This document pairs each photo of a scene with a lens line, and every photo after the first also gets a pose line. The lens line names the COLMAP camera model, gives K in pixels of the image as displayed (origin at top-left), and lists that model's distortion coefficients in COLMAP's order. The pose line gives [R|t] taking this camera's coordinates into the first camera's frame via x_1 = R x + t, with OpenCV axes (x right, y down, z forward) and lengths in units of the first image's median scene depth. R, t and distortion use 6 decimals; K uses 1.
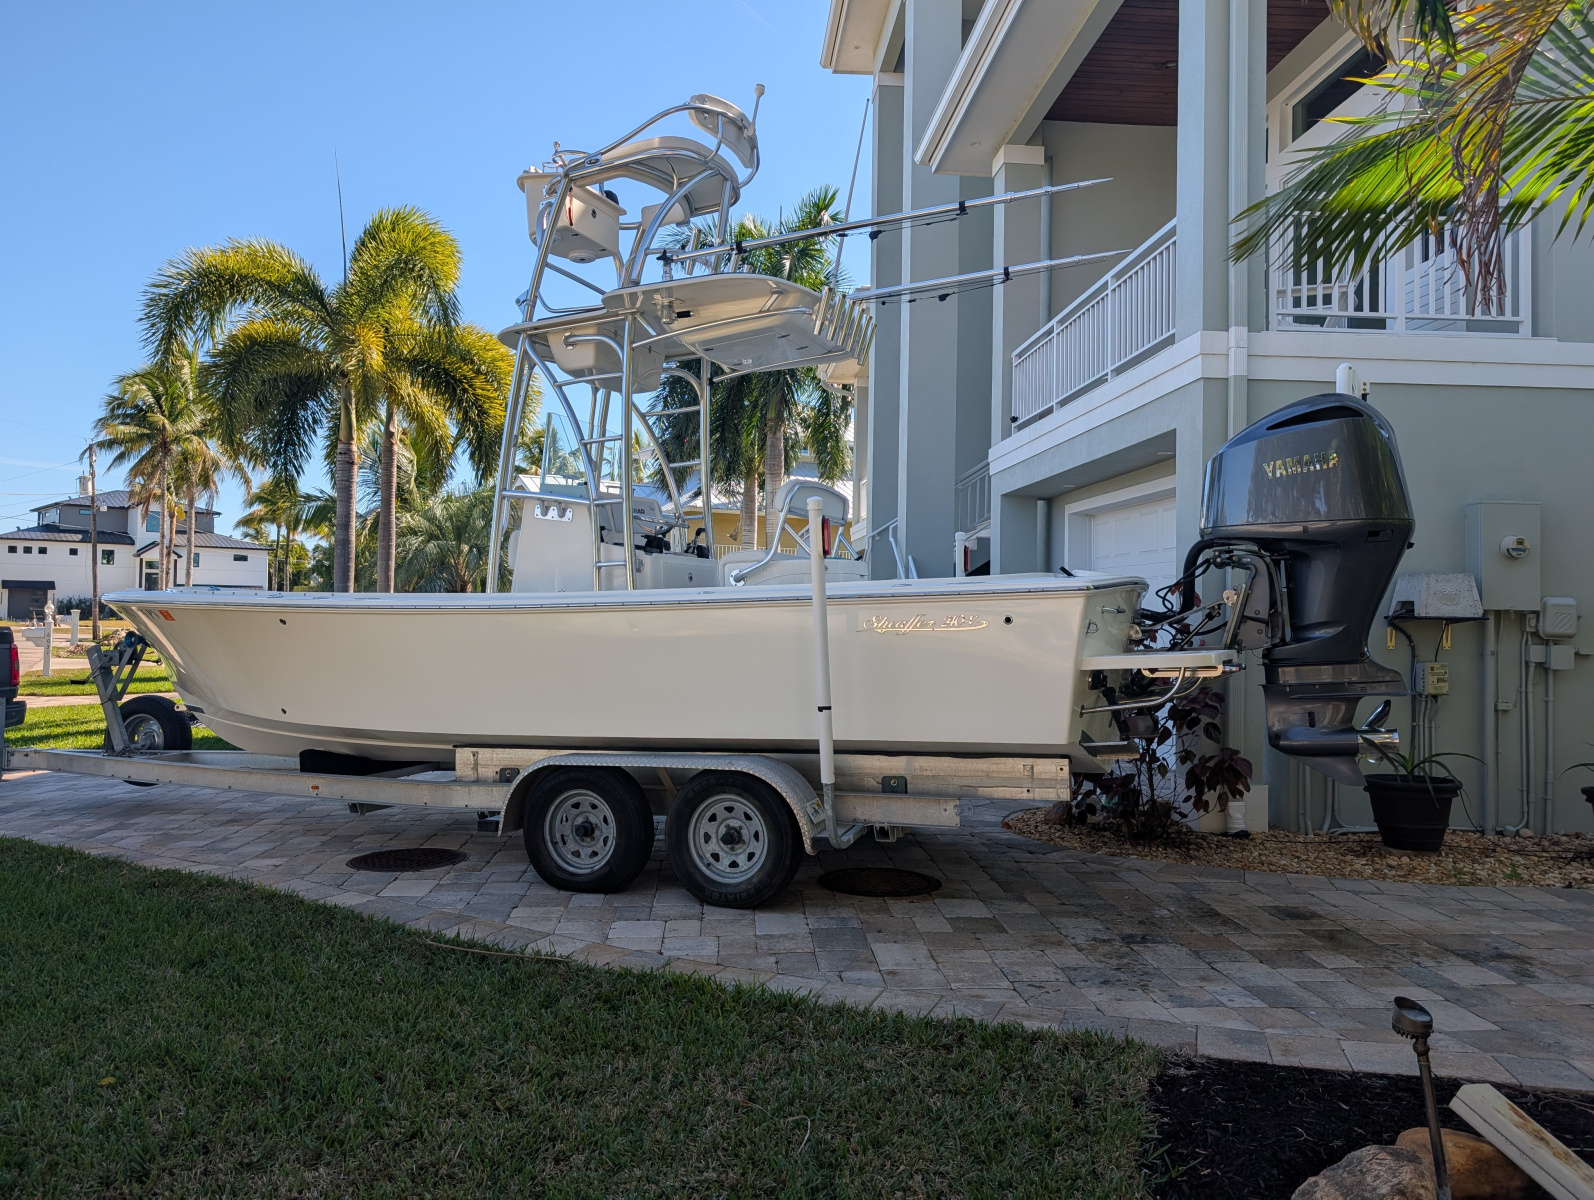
lens RADIAL K [[1764.8, 0, 797.0], [0, 1764.8, 600.0], [0, 0, 1]] dist [0.017589, 0.017079]
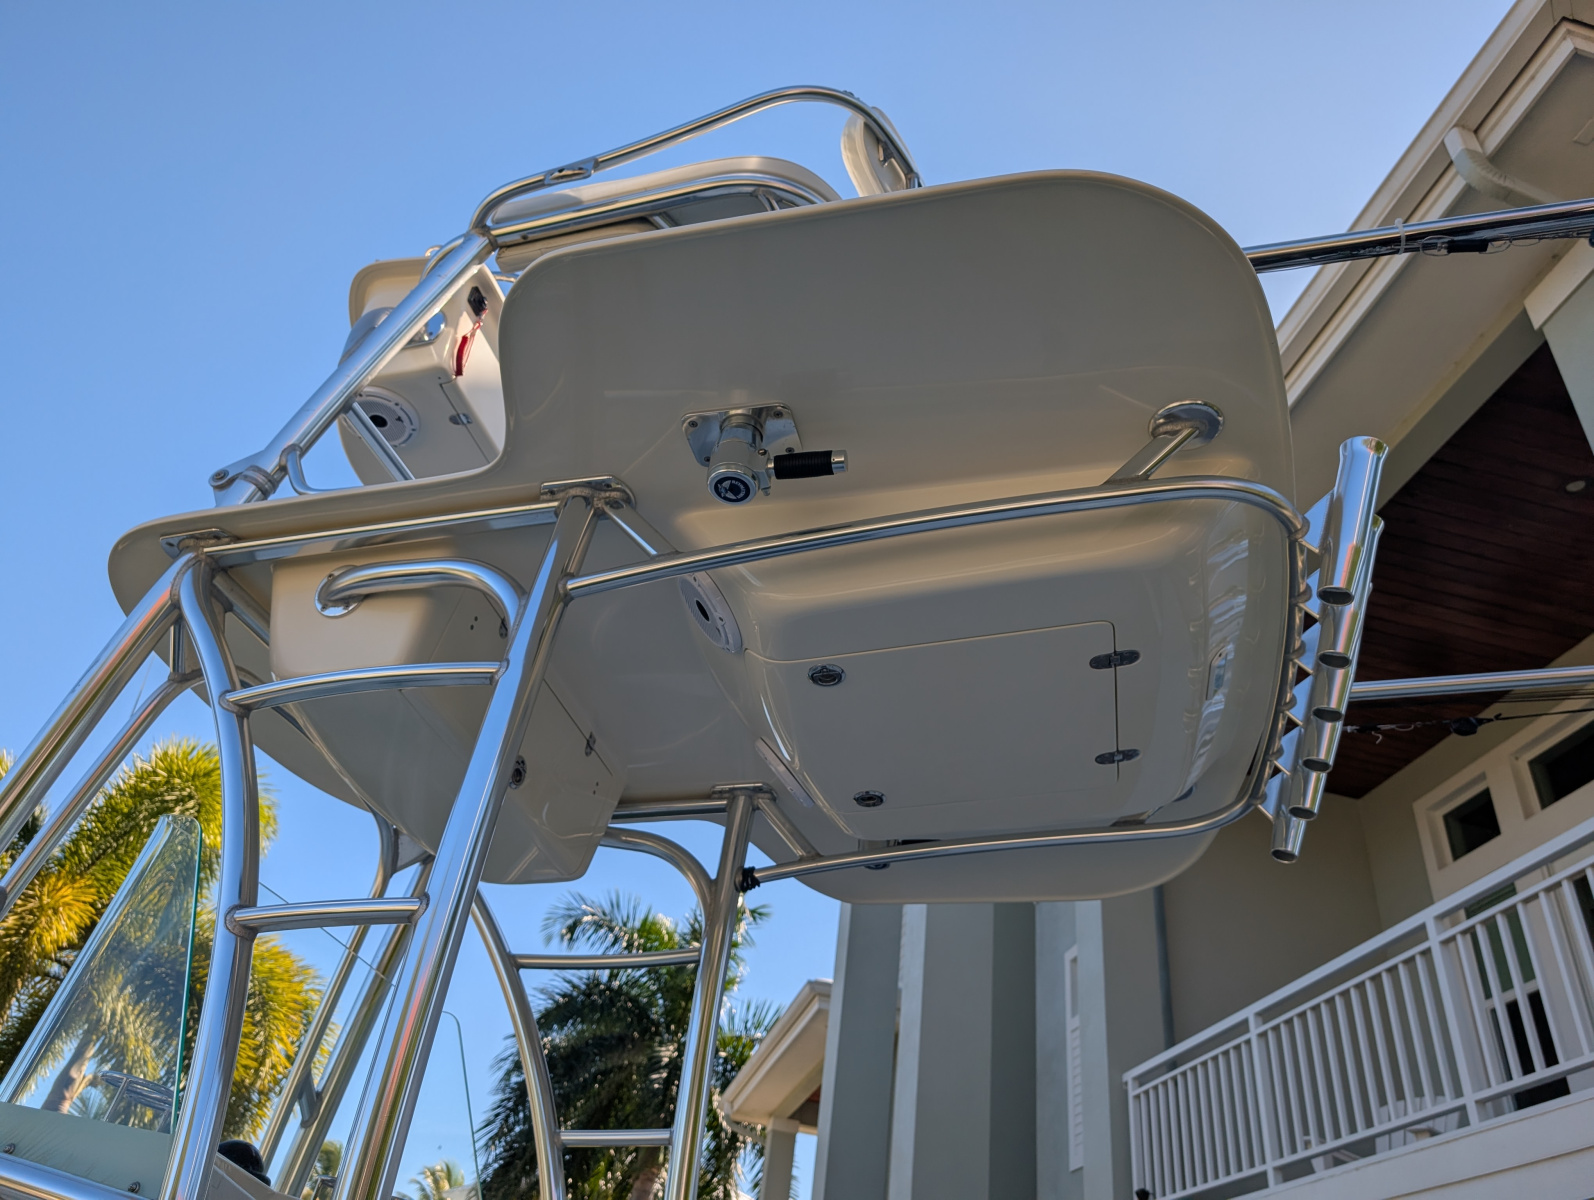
lens RADIAL K [[1118.6, 0, 794.8], [0, 1118.6, 569.3], [0, 0, 1]] dist [-0.000237, 0.001657]
pose [[0.977403, 0.190068, 0.092508, -0.069319], [-0.100494, 0.802816, -0.587697, -0.046857], [-0.185969, 0.565121, 0.803775, 0.785007]]
